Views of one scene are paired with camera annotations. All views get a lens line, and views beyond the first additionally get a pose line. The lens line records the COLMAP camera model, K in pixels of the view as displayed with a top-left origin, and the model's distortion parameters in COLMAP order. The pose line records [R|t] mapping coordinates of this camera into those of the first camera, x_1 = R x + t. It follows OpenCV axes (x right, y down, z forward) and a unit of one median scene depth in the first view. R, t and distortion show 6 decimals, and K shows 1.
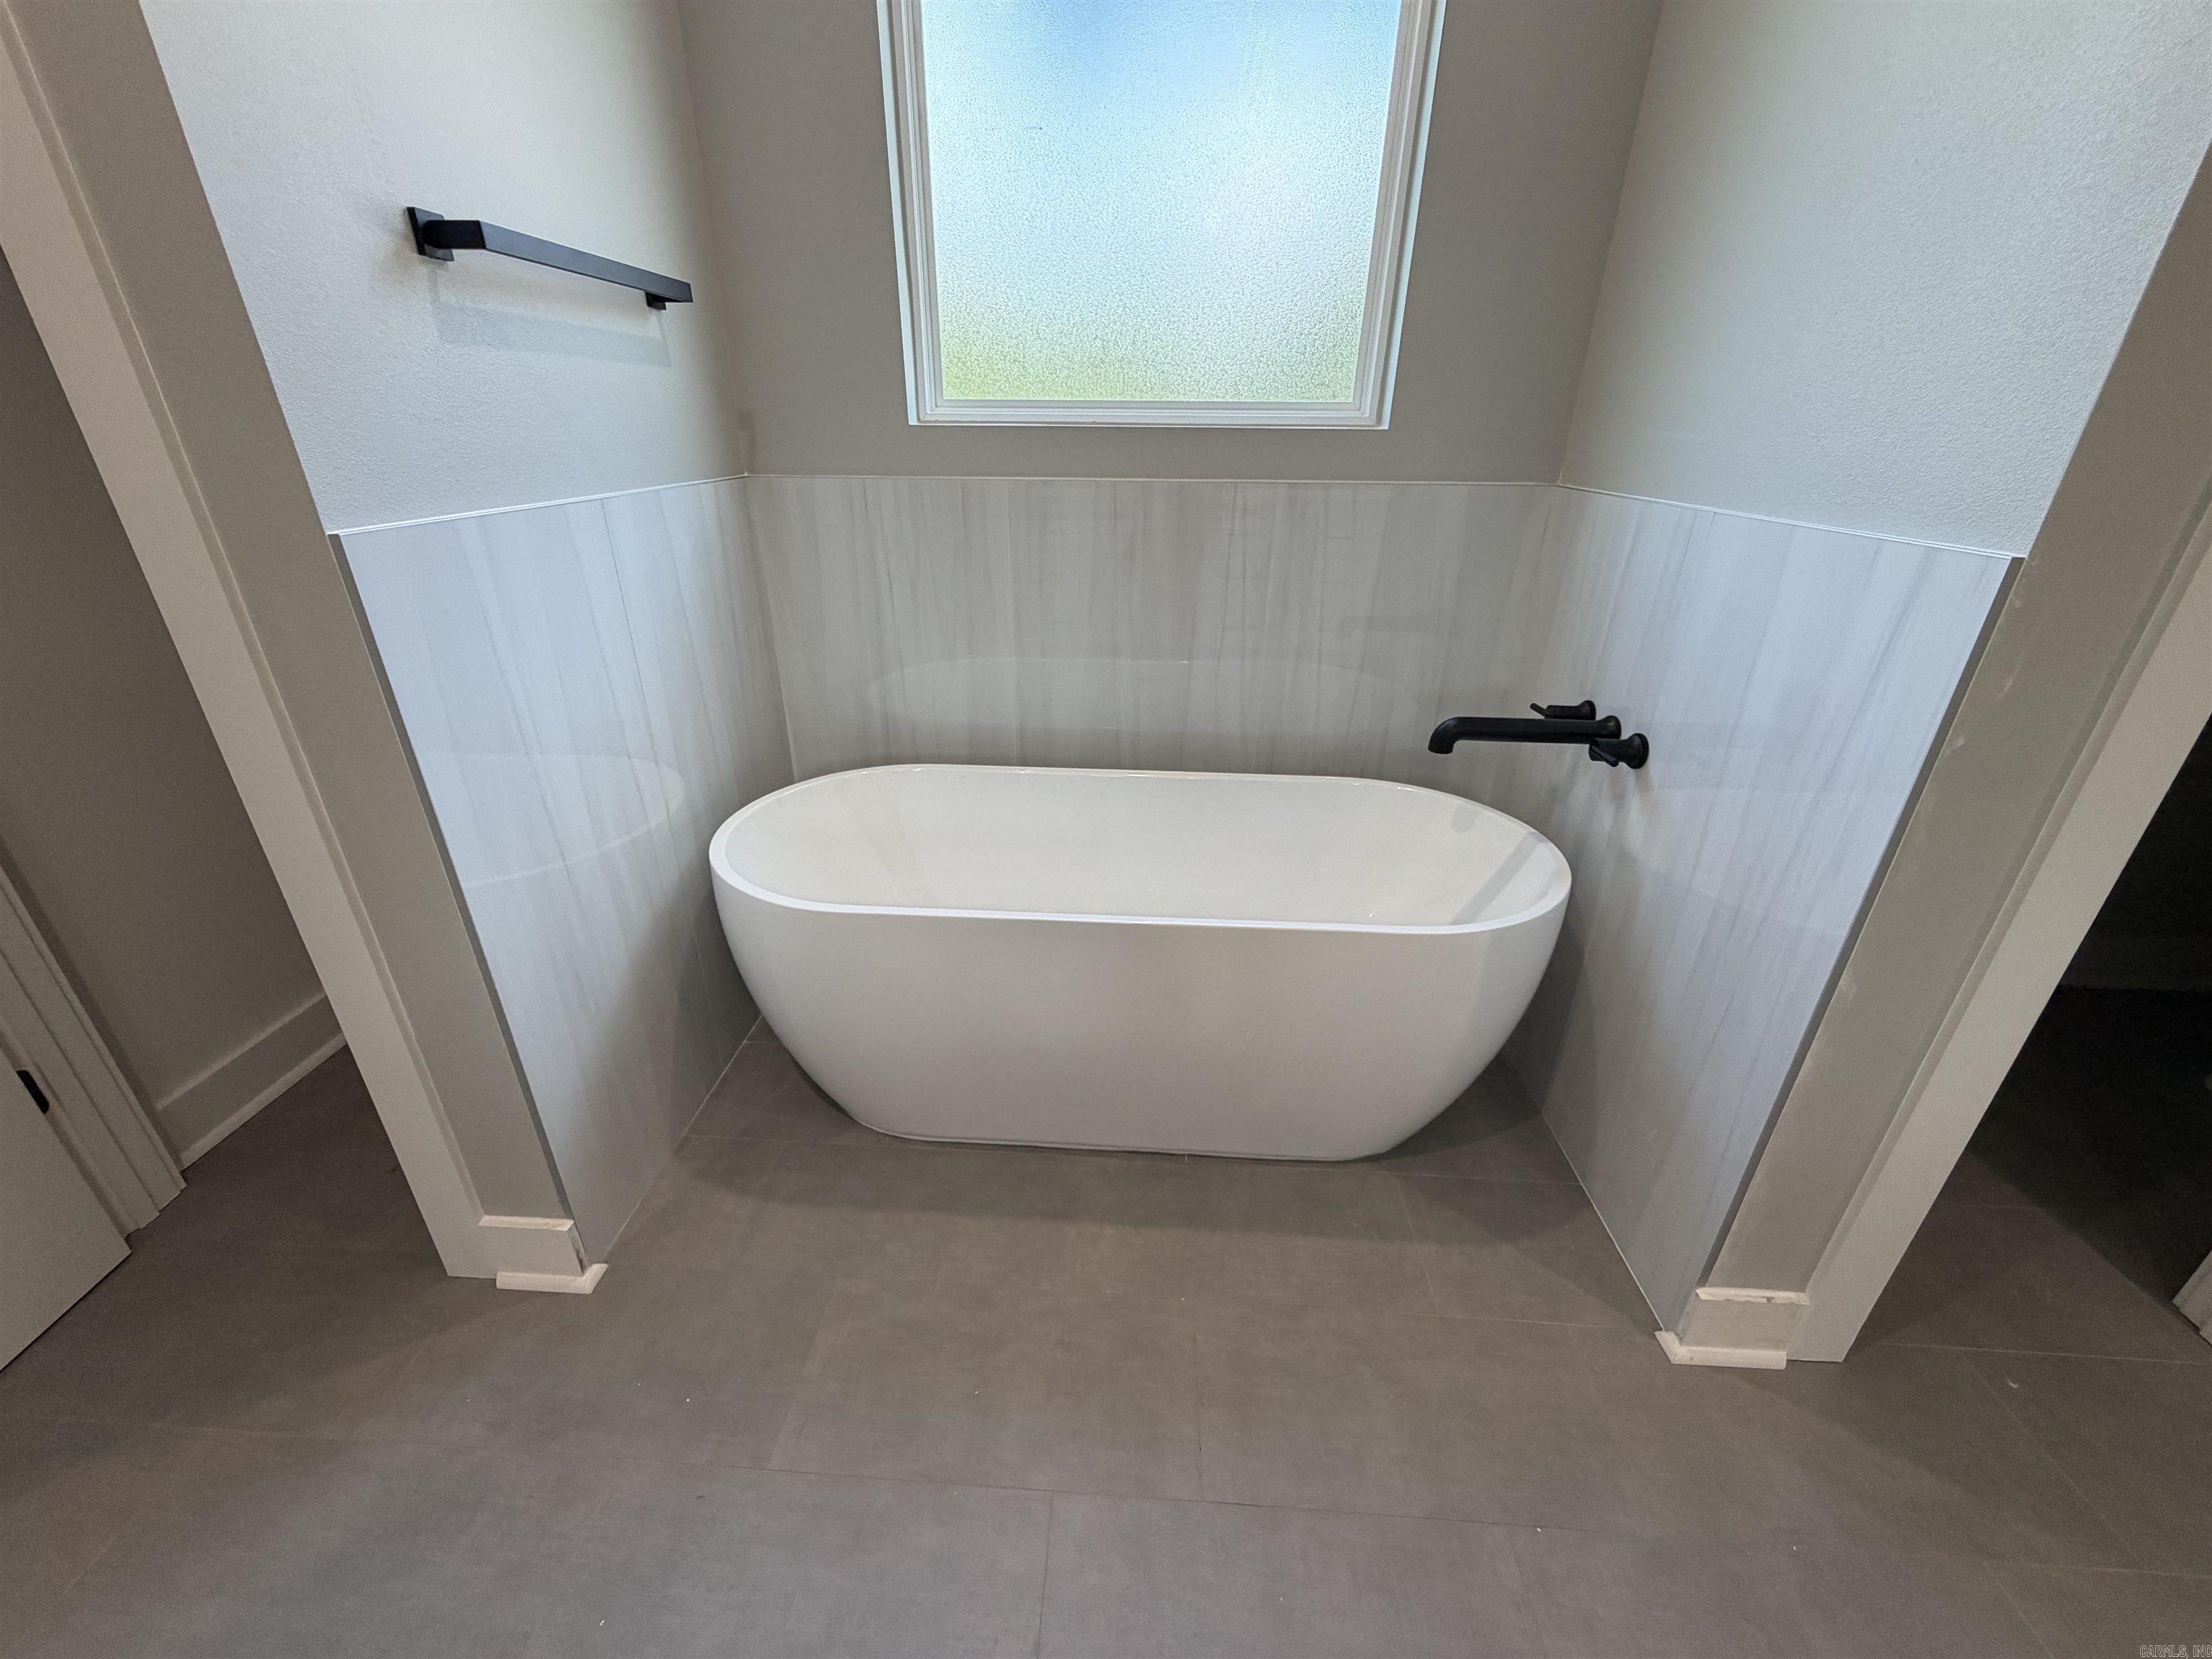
lens RADIAL K [[883.5, 0, 1094.9], [0, 883.5, 833.7], [0, 0, 1]] dist [0.000430, -0.000147]
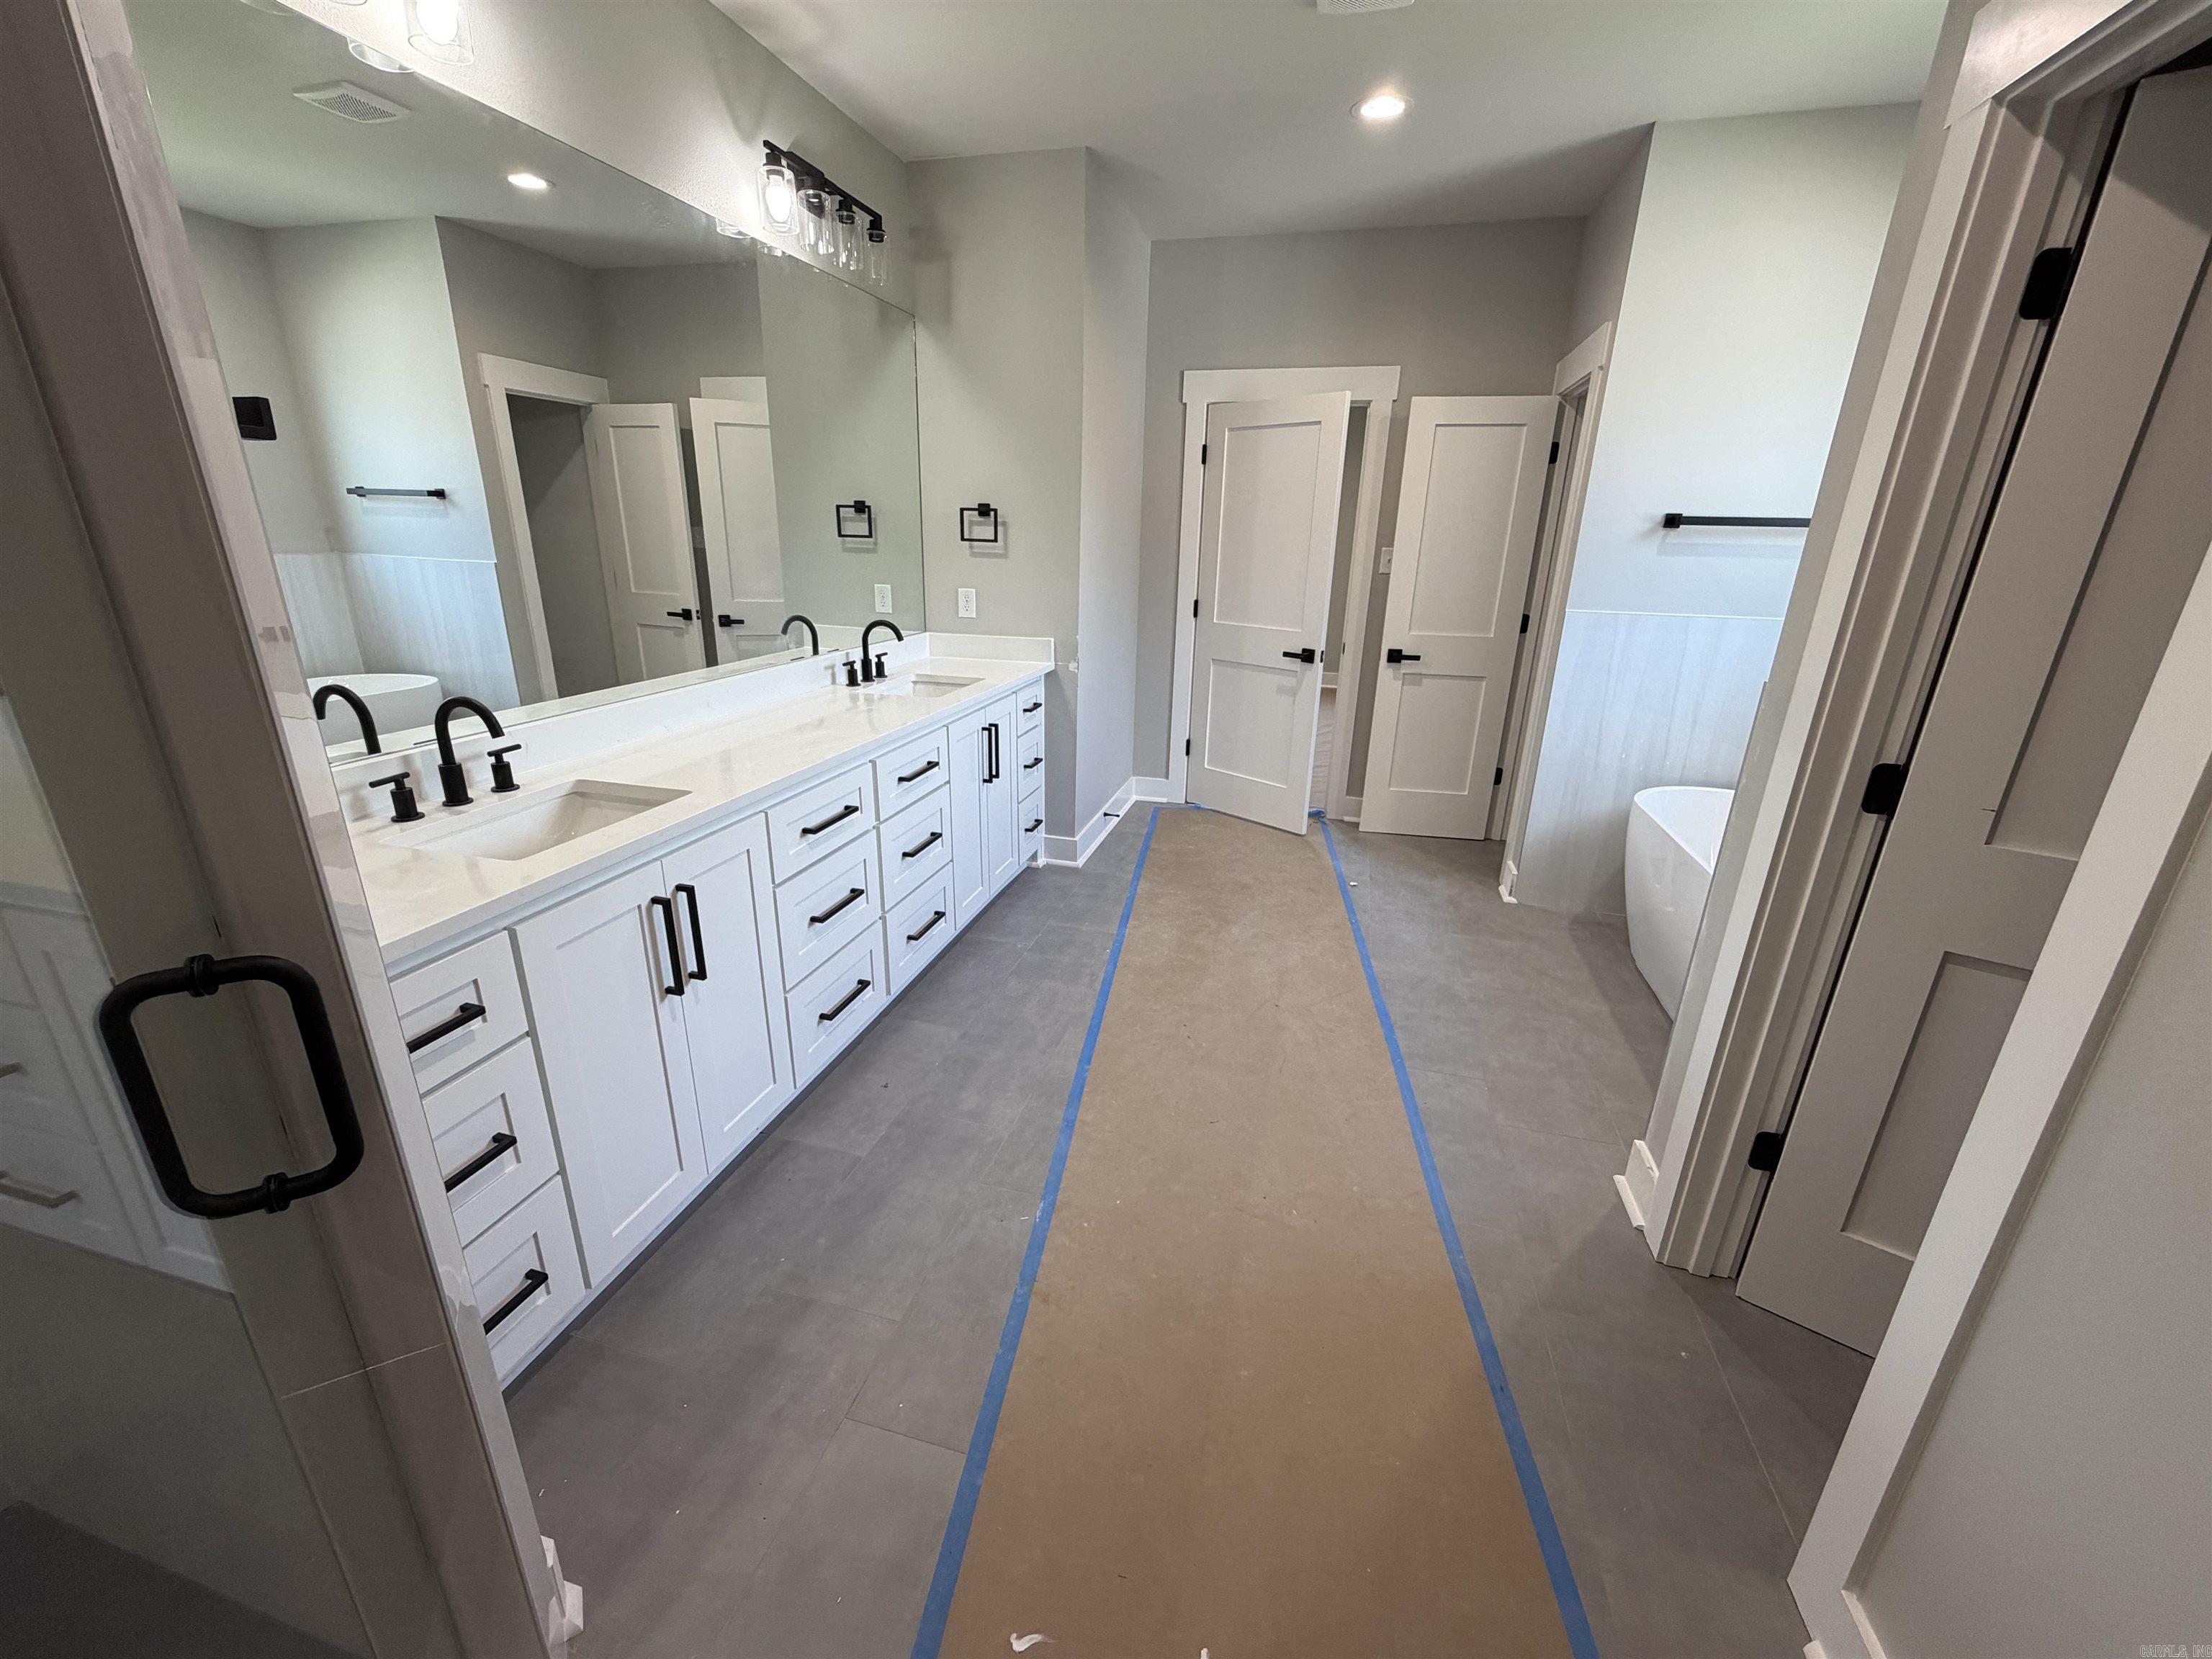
lens RADIAL K [[883.5, 0, 1094.9], [0, 883.5, 833.7], [0, 0, 1]] dist [0.000430, -0.000147]
pose [[-0.211288, 0.306574, -0.928100, 2.574558], [-0.435591, 0.820498, 0.370195, -0.089663], [0.874996, 0.482490, -0.039821, -0.031189]]
